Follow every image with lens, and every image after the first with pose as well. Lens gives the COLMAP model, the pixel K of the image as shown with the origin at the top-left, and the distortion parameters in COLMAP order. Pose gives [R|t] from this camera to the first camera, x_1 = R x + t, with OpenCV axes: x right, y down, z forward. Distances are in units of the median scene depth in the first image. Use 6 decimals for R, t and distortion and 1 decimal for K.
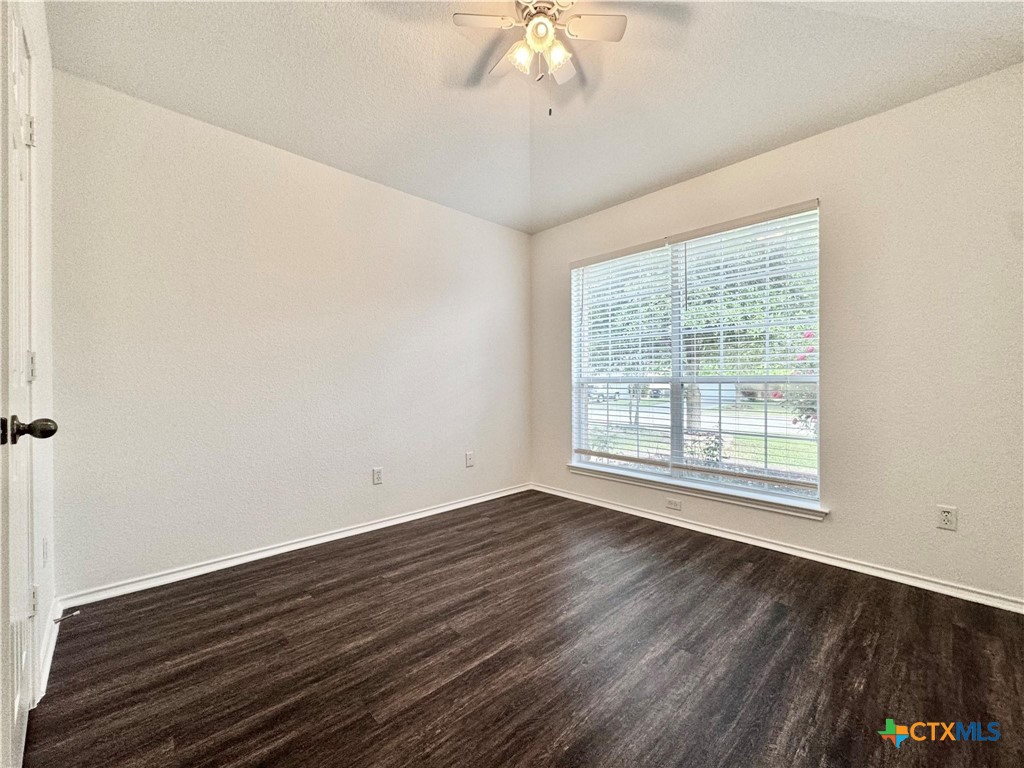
lens RADIAL K [[412.5, 0, 510.5], [0, 412.5, 379.9], [0, 0, 1]] dist [-0.007344, 0.001984]
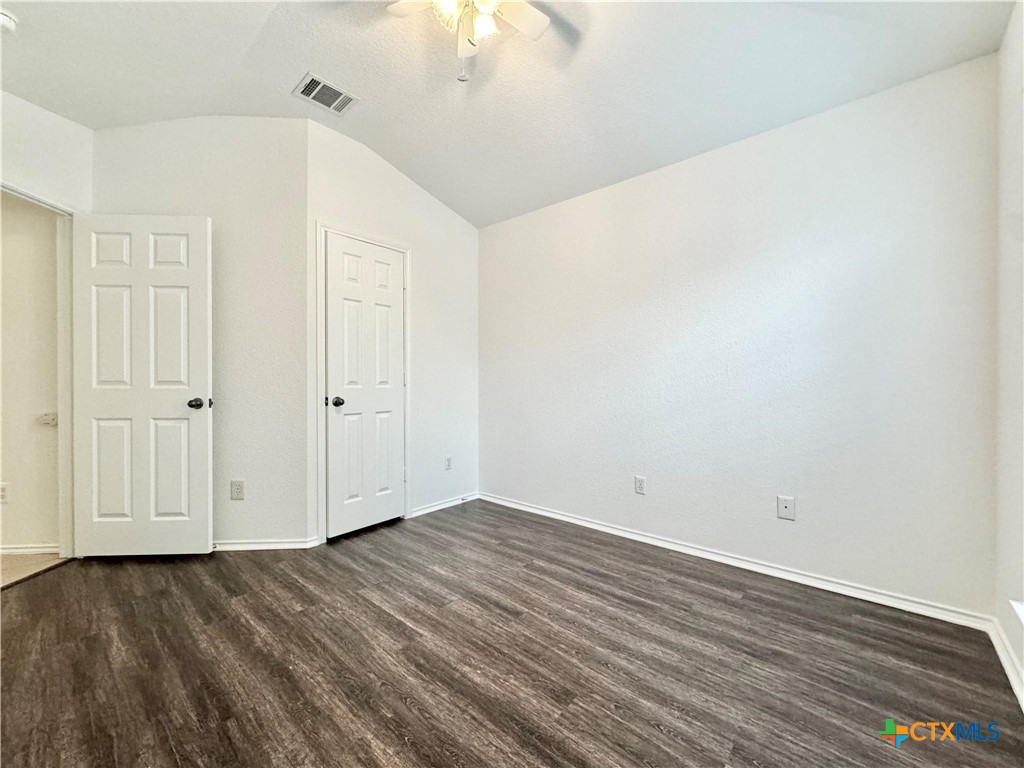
lens RADIAL K [[412.5, 0, 513.7], [0, 412.5, 385.3], [0, 0, 1]] dist [-0.007344, 0.001984]
pose [[0.094686, 0.007628, -0.995478, 0.876852], [0.006470, 0.999945, 0.008278, -0.008657], [0.995486, -0.007224, 0.094631, 0.924552]]
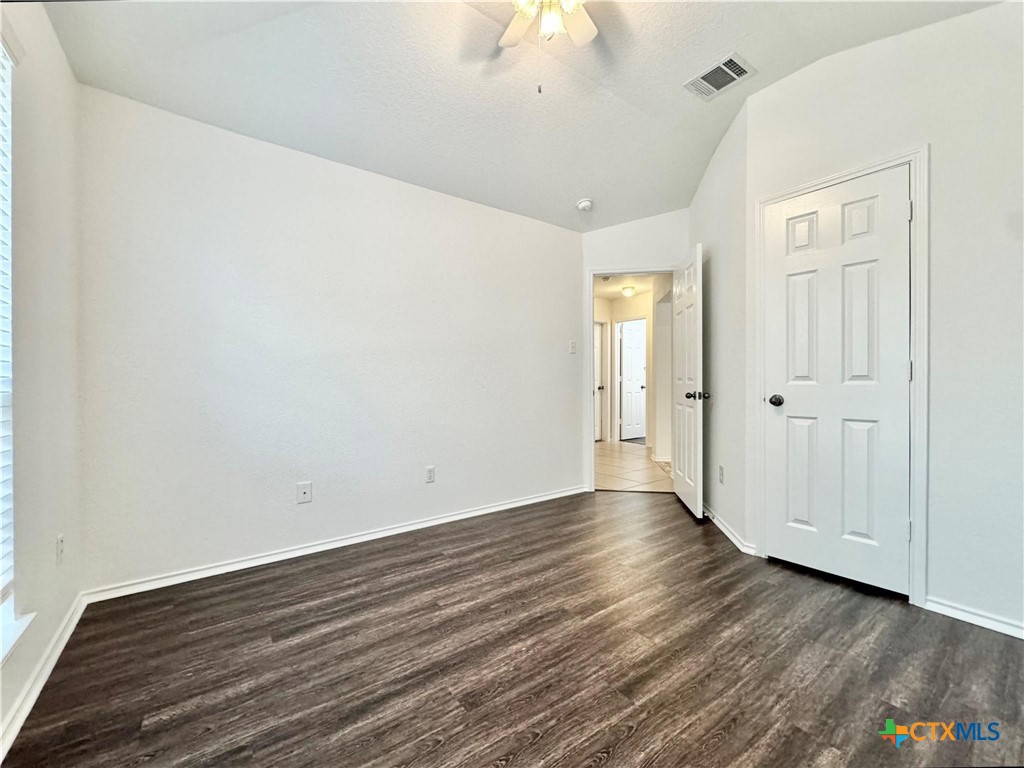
lens RADIAL K [[412.5, 0, 509.7], [0, 412.5, 386.6], [0, 0, 1]] dist [-0.007344, 0.001984]
pose [[-0.991969, 0.004198, 0.126414, 0.045691], [0.004862, 0.999976, 0.004944, 0.005074], [-0.126390, 0.005519, -0.991965, 1.728949]]
